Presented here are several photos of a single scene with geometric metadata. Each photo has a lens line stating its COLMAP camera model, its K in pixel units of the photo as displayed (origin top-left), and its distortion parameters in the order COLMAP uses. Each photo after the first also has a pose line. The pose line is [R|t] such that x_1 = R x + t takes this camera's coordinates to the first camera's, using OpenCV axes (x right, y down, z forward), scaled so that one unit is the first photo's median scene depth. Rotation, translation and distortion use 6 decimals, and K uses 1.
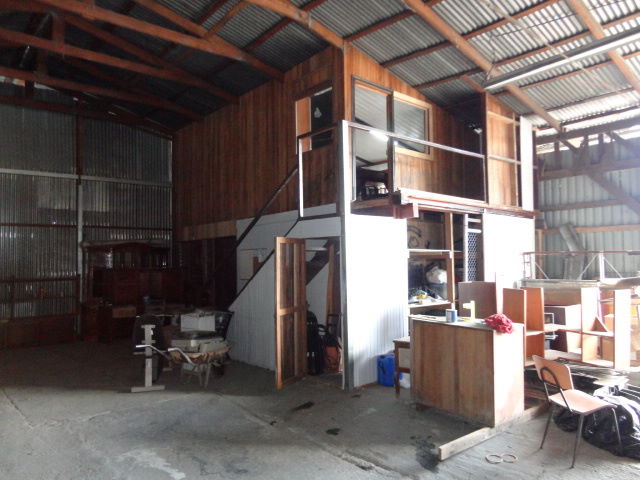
lens RADIAL K [[460.4, 0, 320.0], [0, 460.4, 240.0], [0, 0, 1]] dist [-0.030134, 0.006611]
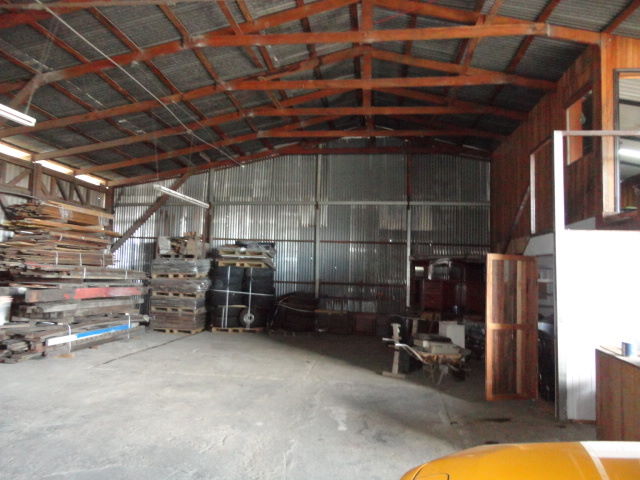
lens RADIAL K [[460.4, 0, 320.0], [0, 460.4, 240.0], [0, 0, 1]] dist [-0.030134, 0.006611]
pose [[0.656343, -0.013908, -0.754335, 0.365623], [-0.009098, 0.999611, -0.026346, -0.006186], [0.754408, 0.024154, 0.655961, 0.017209]]
